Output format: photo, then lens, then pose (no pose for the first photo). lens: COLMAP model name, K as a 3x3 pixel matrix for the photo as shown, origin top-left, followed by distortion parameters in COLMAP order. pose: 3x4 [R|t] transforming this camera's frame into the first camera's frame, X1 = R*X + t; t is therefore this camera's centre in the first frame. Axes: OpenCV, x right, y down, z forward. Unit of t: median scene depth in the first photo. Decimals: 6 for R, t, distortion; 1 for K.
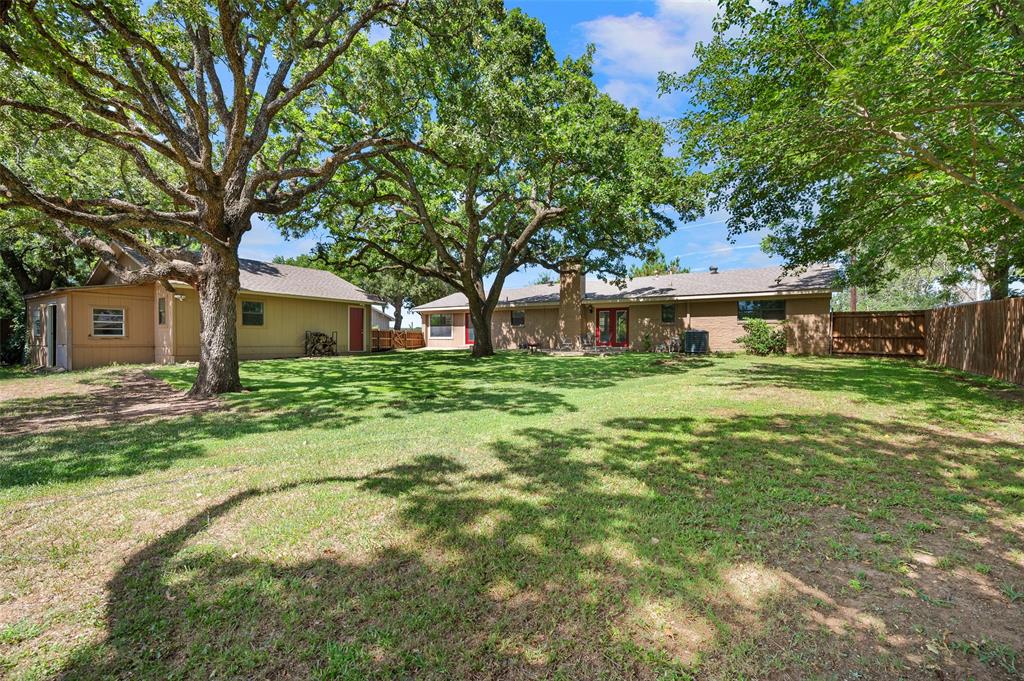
lens RADIAL K [[444.3, 0, 512.0], [0, 444.3, 340.5], [0, 0, 1]] dist [-0.000194, -0.000179]
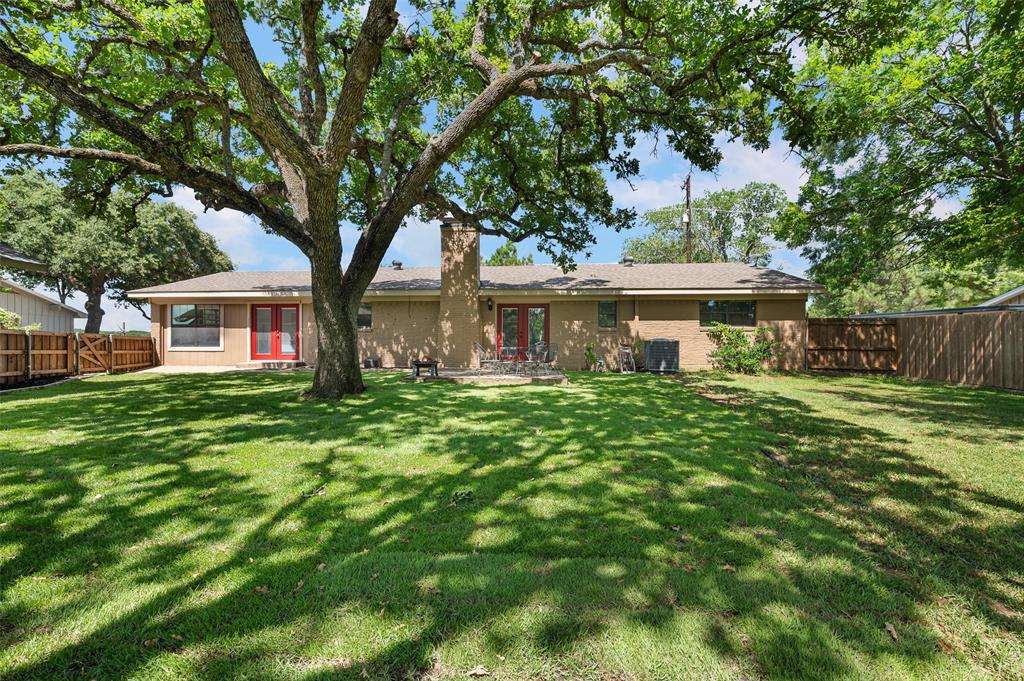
lens RADIAL K [[444.3, 0, 512.0], [0, 444.3, 340.5], [0, 0, 1]] dist [-0.000194, -0.000179]
pose [[0.877877, 0.005867, 0.478850, -0.100520], [0.001539, 0.999885, -0.015073, -0.008953], [-0.478883, 0.013969, 0.877767, 0.423607]]
